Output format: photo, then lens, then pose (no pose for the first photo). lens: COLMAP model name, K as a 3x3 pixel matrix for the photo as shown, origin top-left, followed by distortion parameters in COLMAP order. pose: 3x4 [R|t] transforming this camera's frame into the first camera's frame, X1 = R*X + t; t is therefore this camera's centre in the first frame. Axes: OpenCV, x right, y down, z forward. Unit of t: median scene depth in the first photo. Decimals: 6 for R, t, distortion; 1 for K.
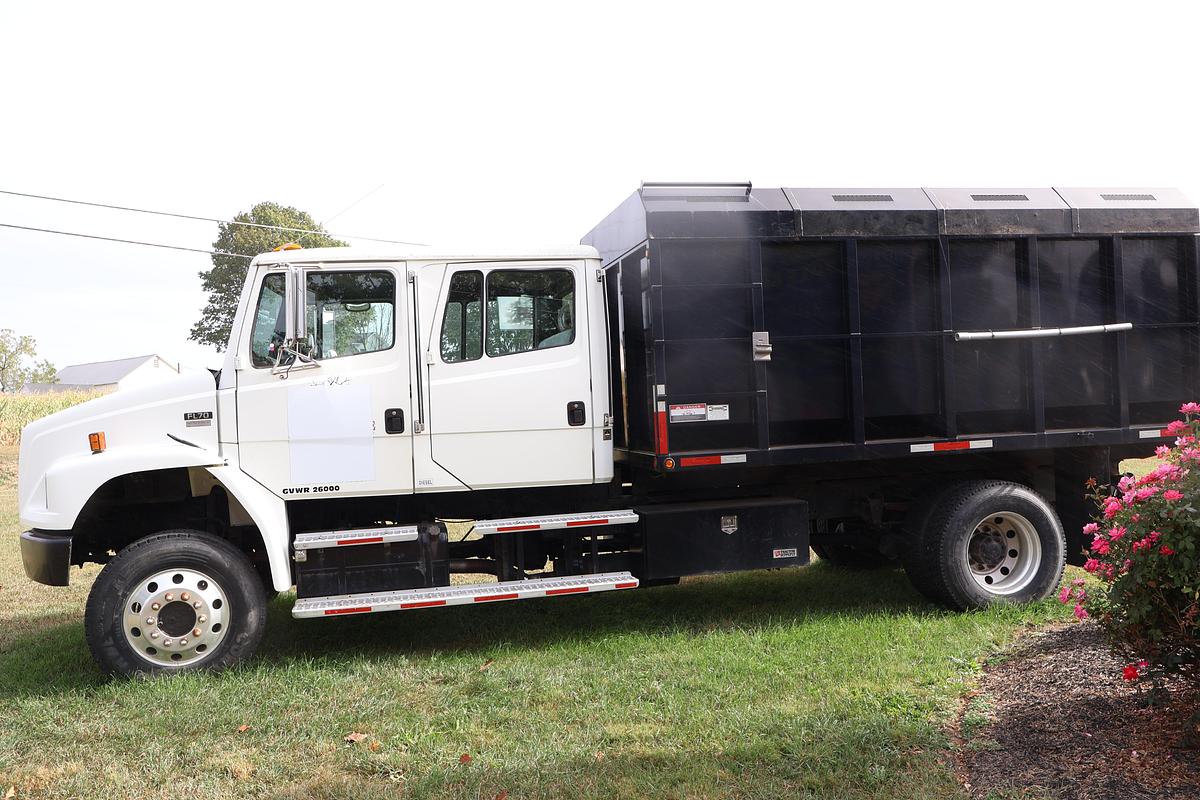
lens RADIAL K [[1094.8, 0, 600.0], [0, 1094.8, 400.0], [0, 0, 1]] dist [0.012884, 0.000680]
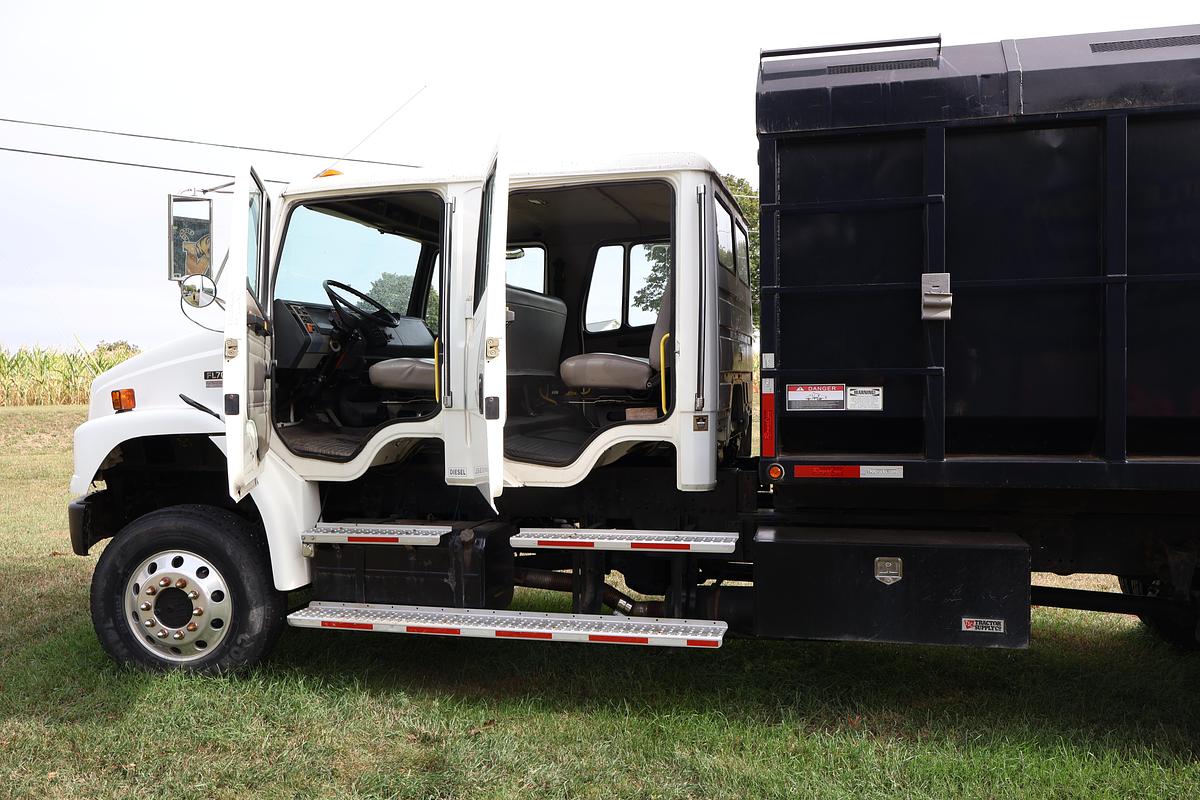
lens RADIAL K [[1022.9, 0, 600.0], [0, 1022.9, 400.0], [0, 0, 1]] dist [-0.002242, 0.004140]
pose [[0.888292, 0.046340, -0.456935, 0.260938], [-0.031855, 0.998717, 0.039358, -0.006965], [0.458173, -0.020406, 0.888629, 0.414545]]
